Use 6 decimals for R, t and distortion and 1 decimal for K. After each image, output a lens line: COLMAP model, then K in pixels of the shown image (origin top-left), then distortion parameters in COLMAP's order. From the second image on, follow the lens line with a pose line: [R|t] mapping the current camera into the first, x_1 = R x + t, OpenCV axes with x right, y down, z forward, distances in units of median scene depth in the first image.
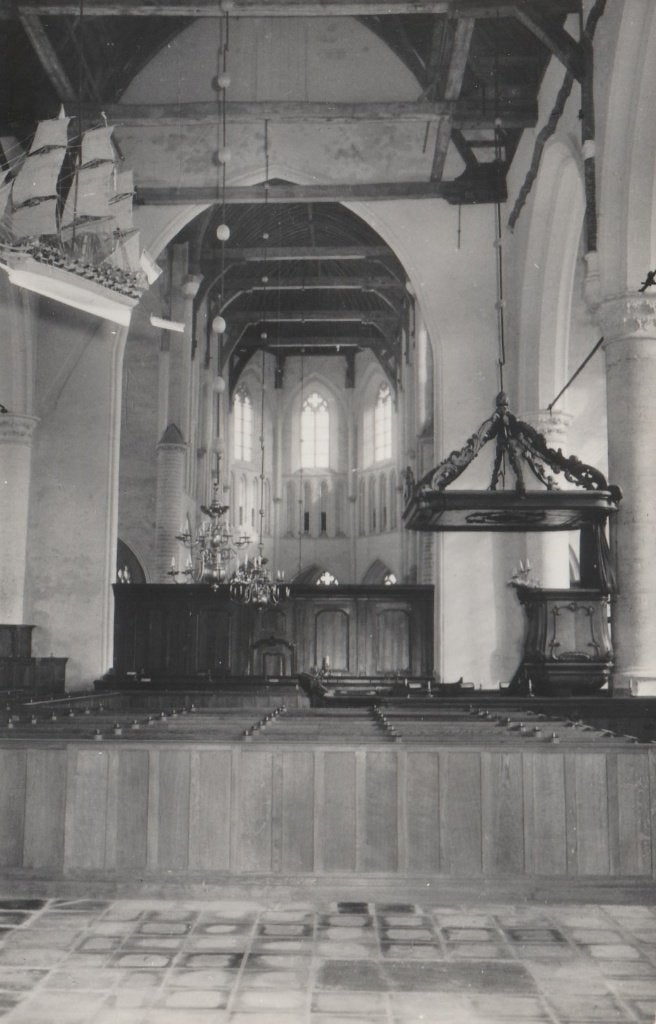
lens RADIAL K [[946.4, 0, 327.4], [0, 946.4, 536.0], [0, 0, 1]] dist [0.020719, 0.016086]
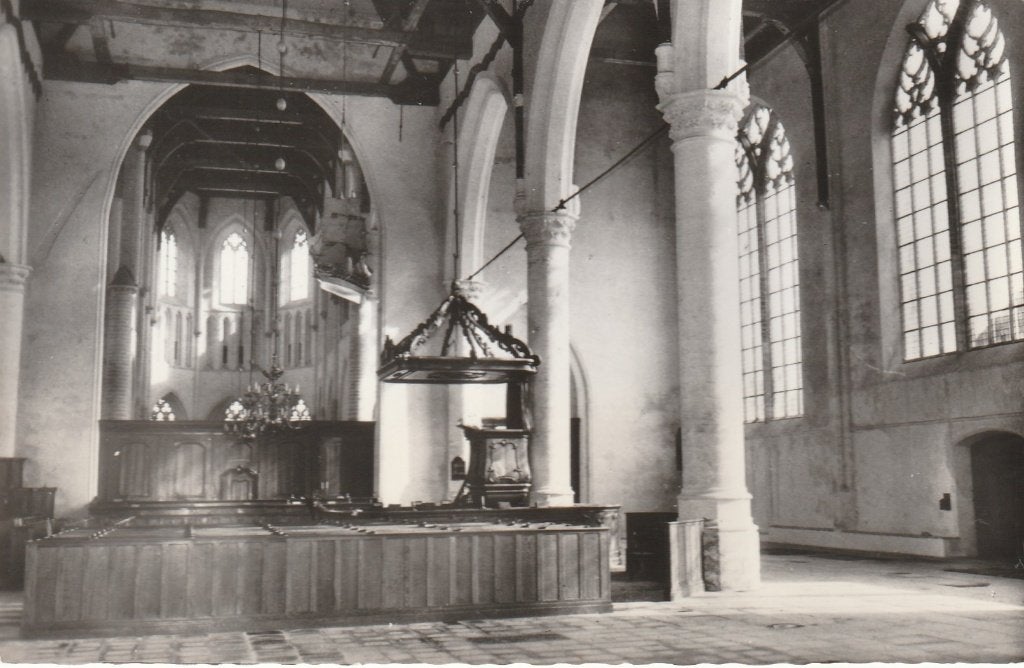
lens RADIAL K [[1055.6, 0, 512.0], [0, 1055.6, 334.0], [0, 0, 1]] dist [-0.000794, 0.006995]
pose [[0.933726, 0.033495, 0.356418, -0.203467], [-0.030504, 0.999436, -0.014010, -0.044615], [-0.356687, 0.002209, 0.934221, -0.309079]]
